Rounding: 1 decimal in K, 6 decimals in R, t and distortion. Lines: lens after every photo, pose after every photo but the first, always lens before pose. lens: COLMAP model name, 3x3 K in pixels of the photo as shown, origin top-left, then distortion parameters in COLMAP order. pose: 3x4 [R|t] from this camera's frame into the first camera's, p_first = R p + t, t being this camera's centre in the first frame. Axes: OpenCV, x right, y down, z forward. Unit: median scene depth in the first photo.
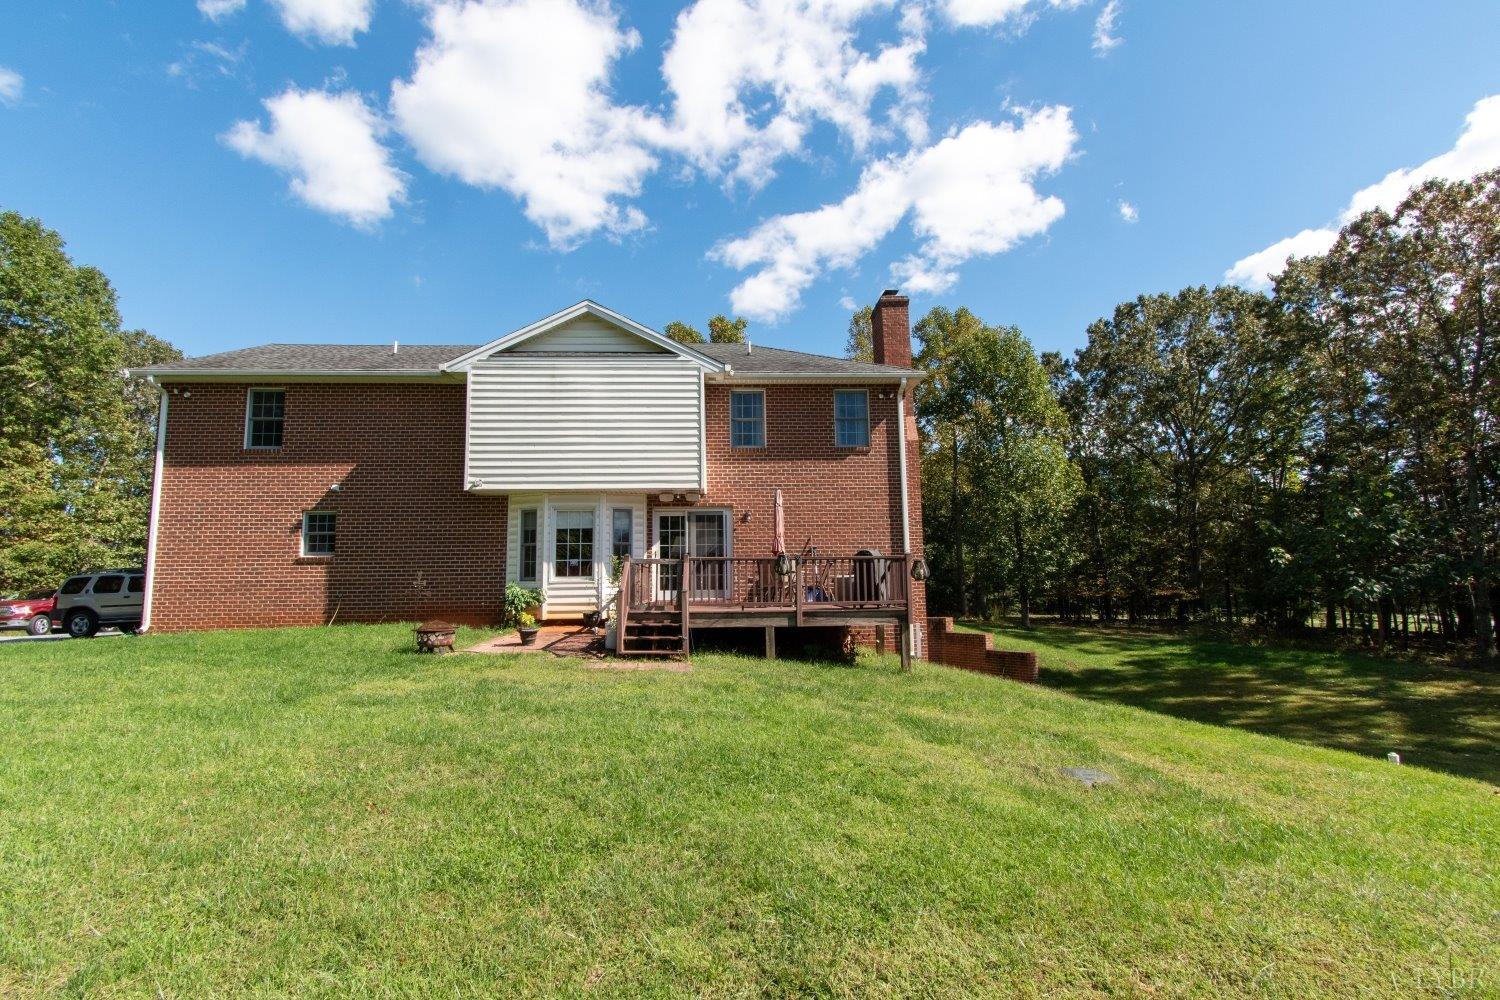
lens RADIAL K [[668.8, 0, 750.0], [0, 668.8, 500.0], [0, 0, 1]] dist [0.005017, 0.000109]
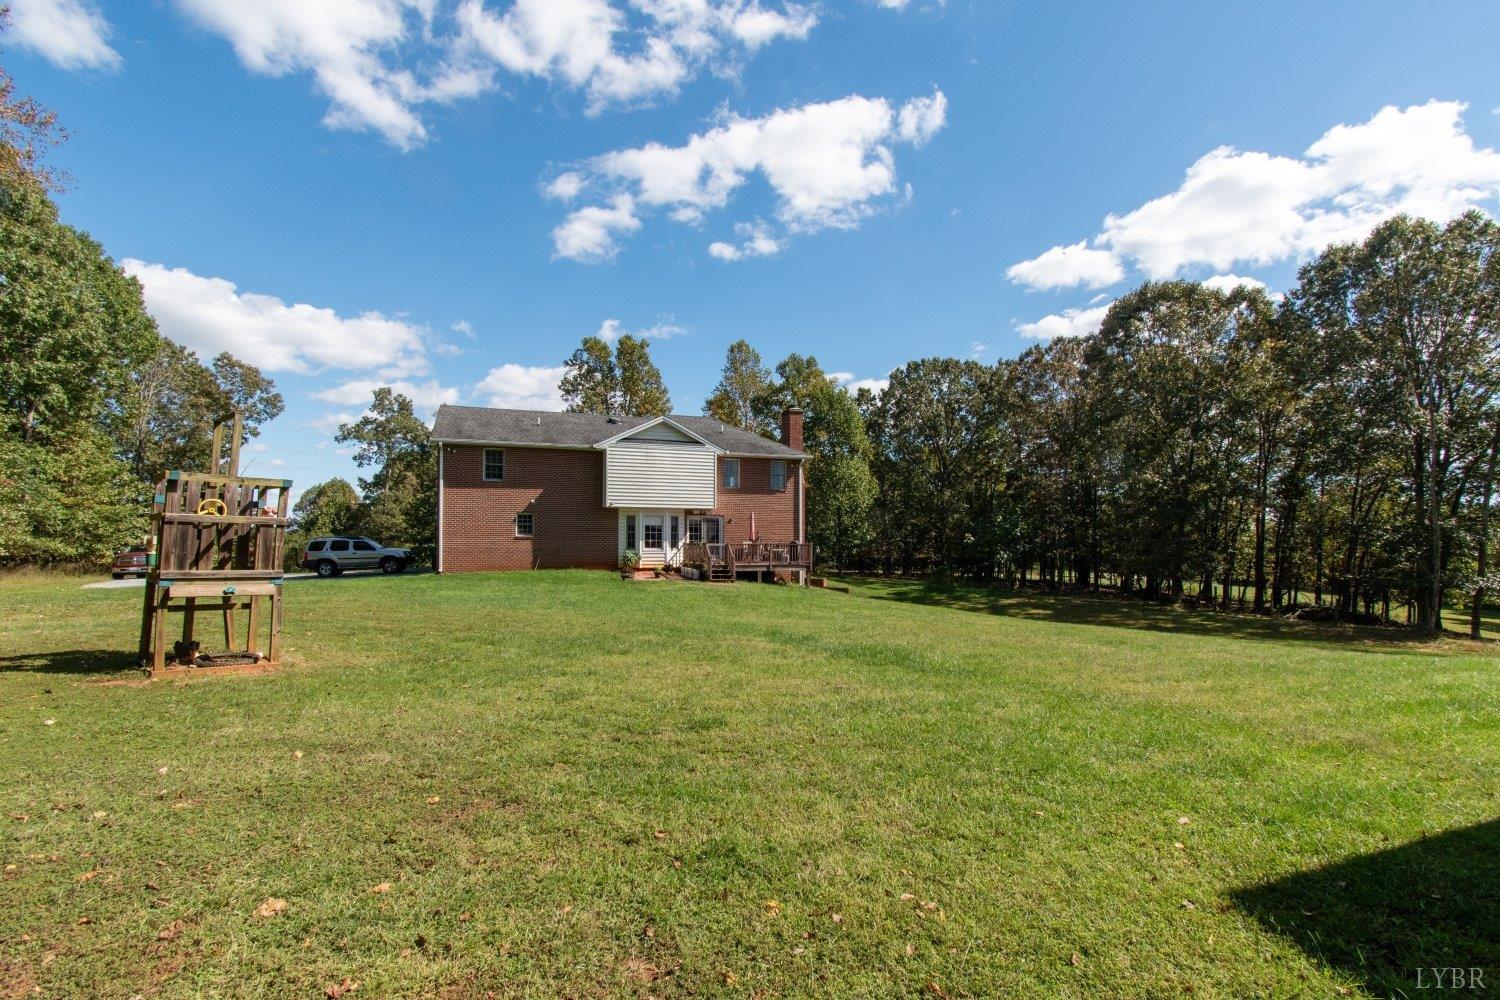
lens RADIAL K [[657.4, 0, 754.5], [0, 657.4, 525.6], [0, 0, 1]] dist [-0.000632, -0.000929]
pose [[0.961994, 0.024811, 0.271940, -0.505621], [-0.052131, 0.994234, 0.093703, -0.161652], [-0.268047, -0.104318, 0.957741, -1.033326]]
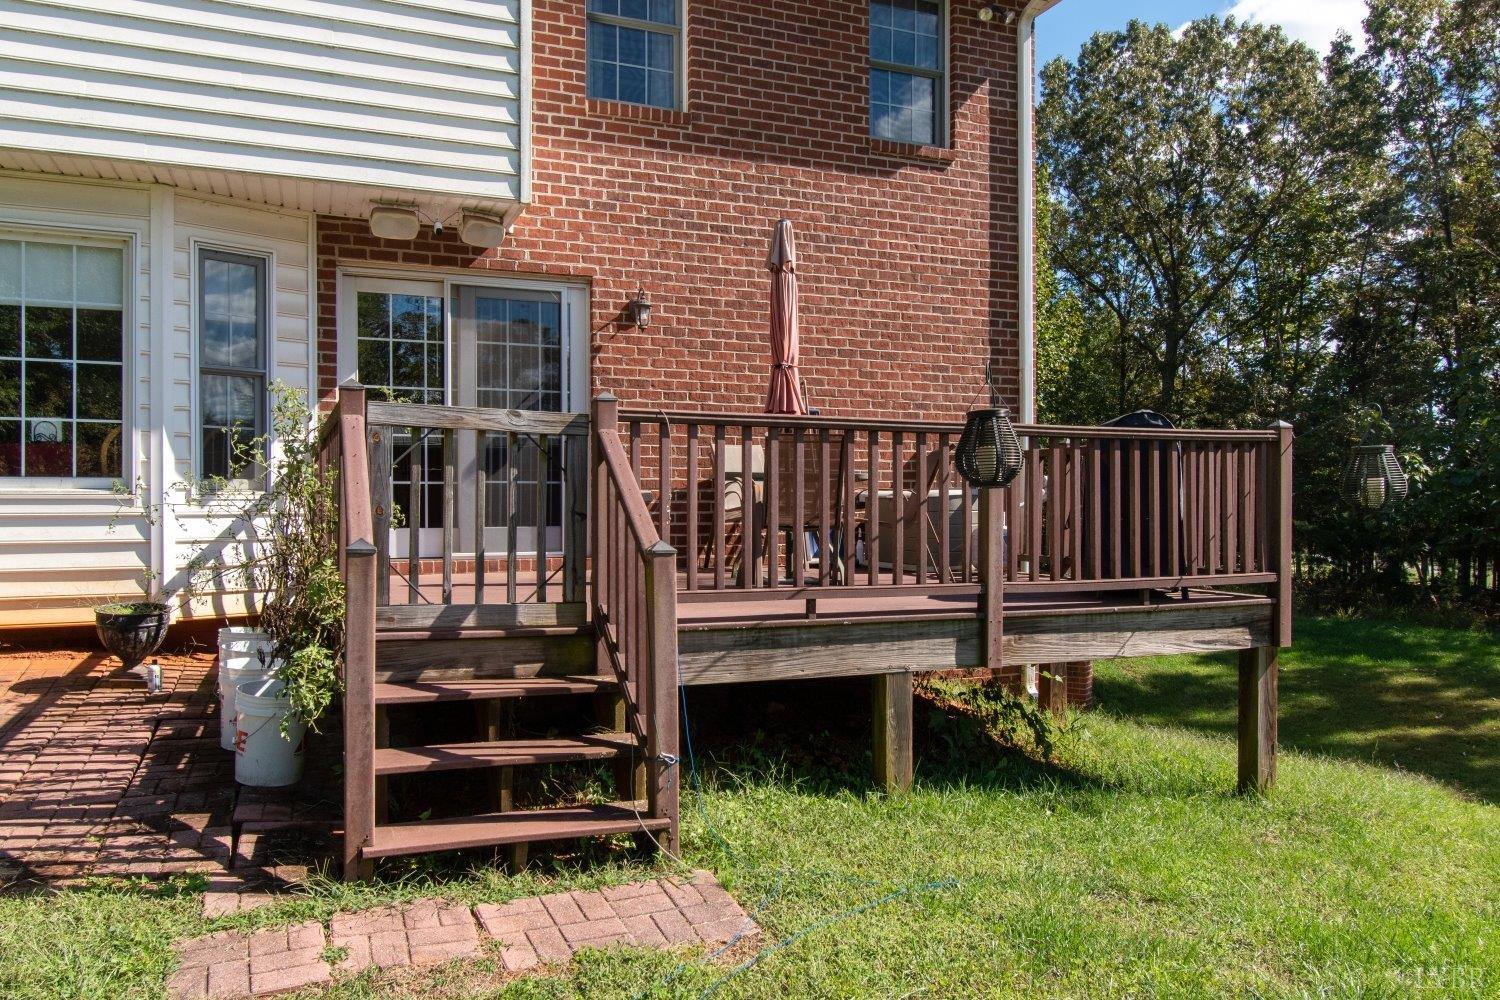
lens RADIAL K [[1113.4, 0, 750.0], [0, 1113.4, 500.0], [0, 0, 1]] dist [0.000106, -0.001051]
pose [[0.944583, 0.014751, 0.327941, -0.133671], [-0.054564, 0.992148, 0.112536, 0.053087], [-0.323706, -0.124193, 0.937972, 0.448951]]
